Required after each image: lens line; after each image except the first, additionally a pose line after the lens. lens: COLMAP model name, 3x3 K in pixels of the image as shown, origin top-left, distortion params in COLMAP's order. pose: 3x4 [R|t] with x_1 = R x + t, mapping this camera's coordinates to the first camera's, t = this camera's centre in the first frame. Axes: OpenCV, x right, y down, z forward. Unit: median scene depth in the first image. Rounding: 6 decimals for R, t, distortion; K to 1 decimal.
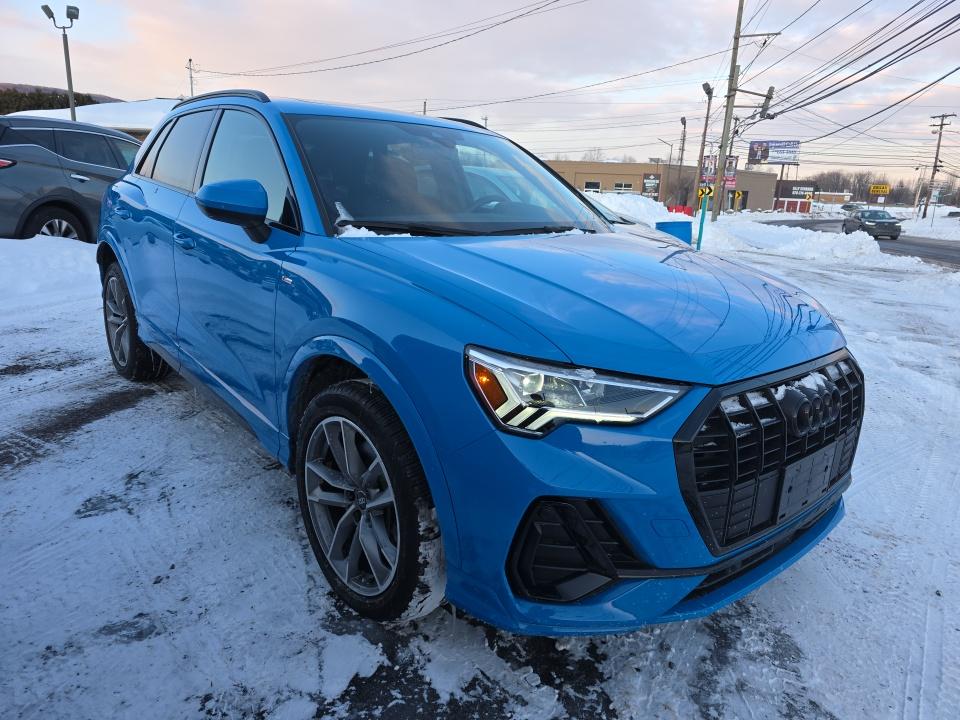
lens RADIAL K [[651.1, 0, 483.1], [0, 651.1, 361.6], [0, 0, 1]] dist [0.034350, -0.032881]
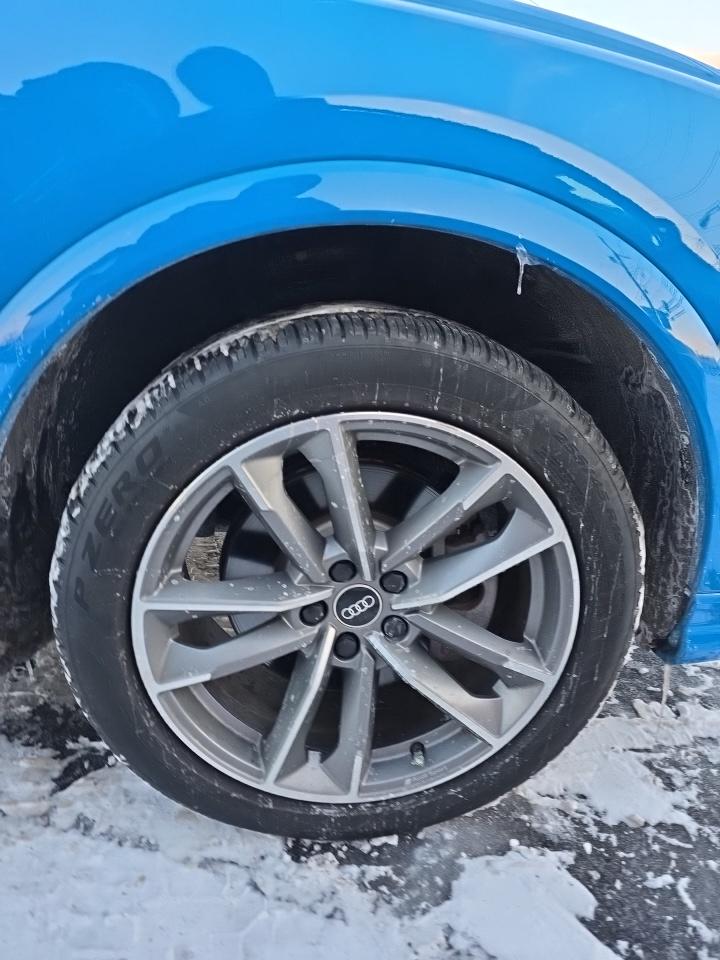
lens RADIAL K [[651.1, 0, 346.2], [0, 651.1, 468.4], [0, 0, 1]] dist [0.034350, -0.032881]
pose [[0.583603, -0.299434, 0.754816, -0.484472], [0.204745, 0.953759, 0.220051, 0.034603], [-0.785804, 0.026122, 0.617924, 0.747145]]
